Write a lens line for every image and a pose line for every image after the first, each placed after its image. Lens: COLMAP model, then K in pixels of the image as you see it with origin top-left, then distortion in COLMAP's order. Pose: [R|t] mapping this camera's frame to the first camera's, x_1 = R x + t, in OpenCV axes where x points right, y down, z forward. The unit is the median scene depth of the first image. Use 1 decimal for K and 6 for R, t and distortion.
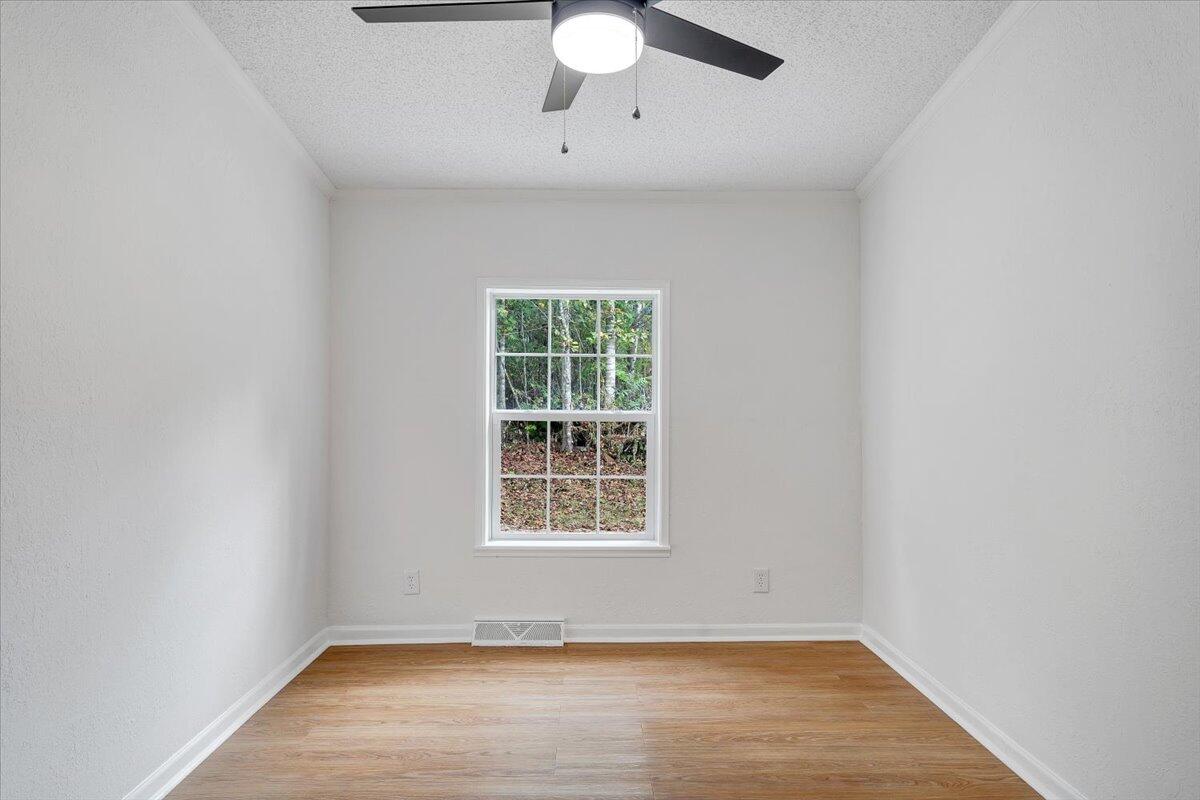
lens RADIAL K [[677.0, 0, 623.2], [0, 677.0, 398.4], [0, 0, 1]] dist [0.003529, -0.000287]
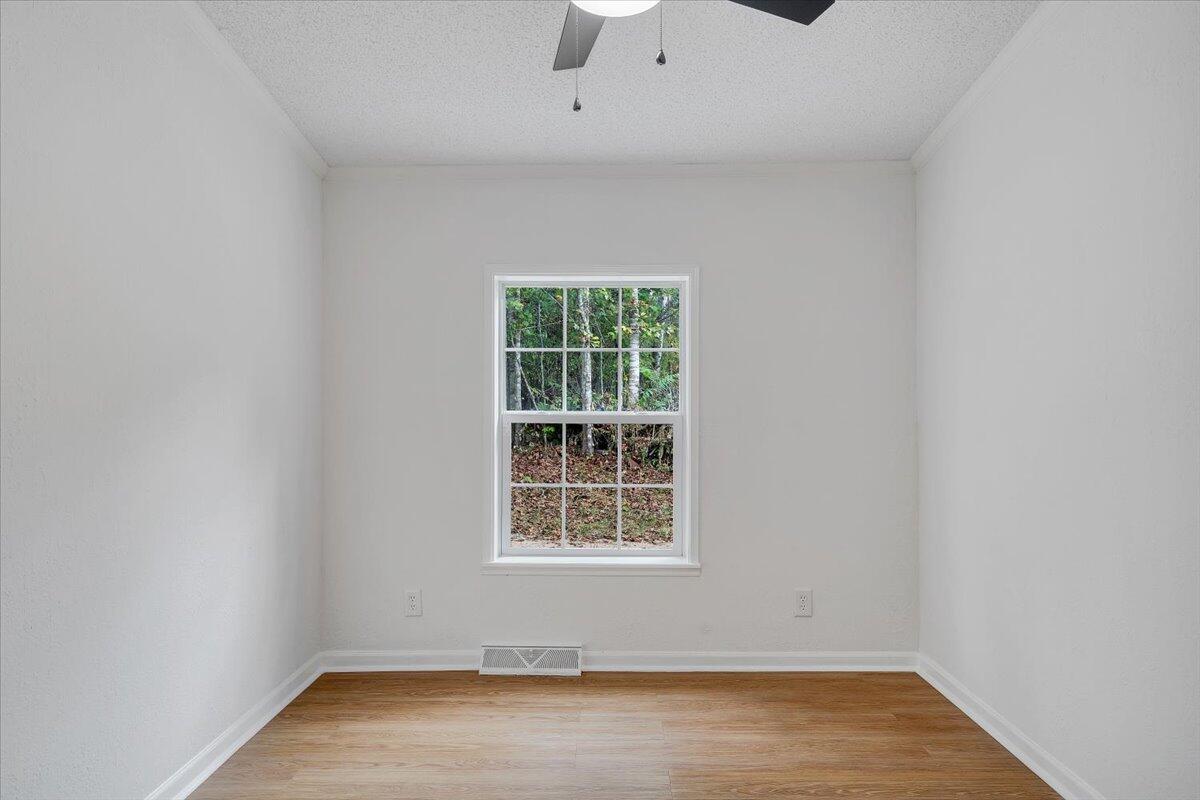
lens RADIAL K [[717.4, 0, 625.1], [0, 717.4, 400.7], [0, 0, 1]] dist [0.005811, 0.000962]
pose [[0.999481, -0.002651, -0.032109, 0.001265], [0.002788, 0.999987, 0.004211, -0.000619], [0.032097, -0.004299, 0.999476, 0.055176]]
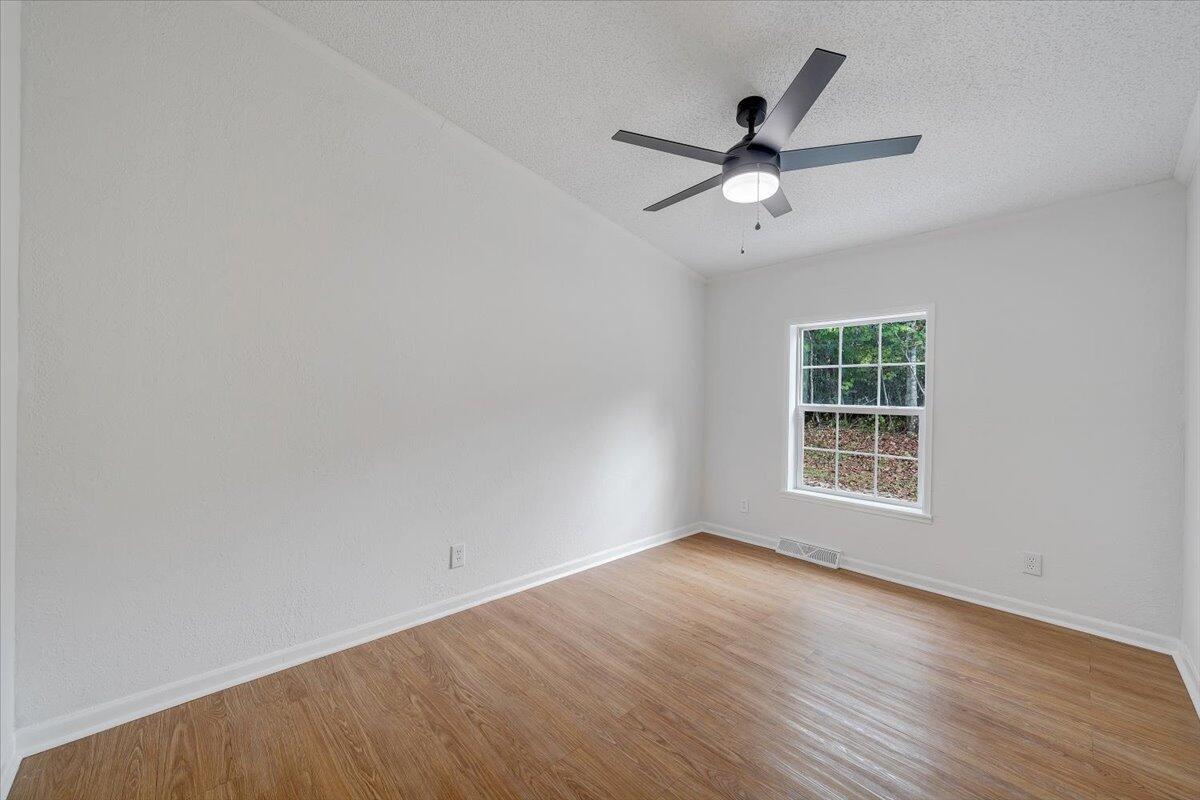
lens RADIAL K [[469.6, 0, 605.1], [0, 469.6, 401.3], [0, 0, 1]] dist [0.000817, -0.000011]
pose [[0.659127, 0.014002, -0.751901, 0.326975], [-0.005603, 0.999890, 0.013708, -0.001655], [0.752010, -0.004822, 0.659134, -0.025989]]
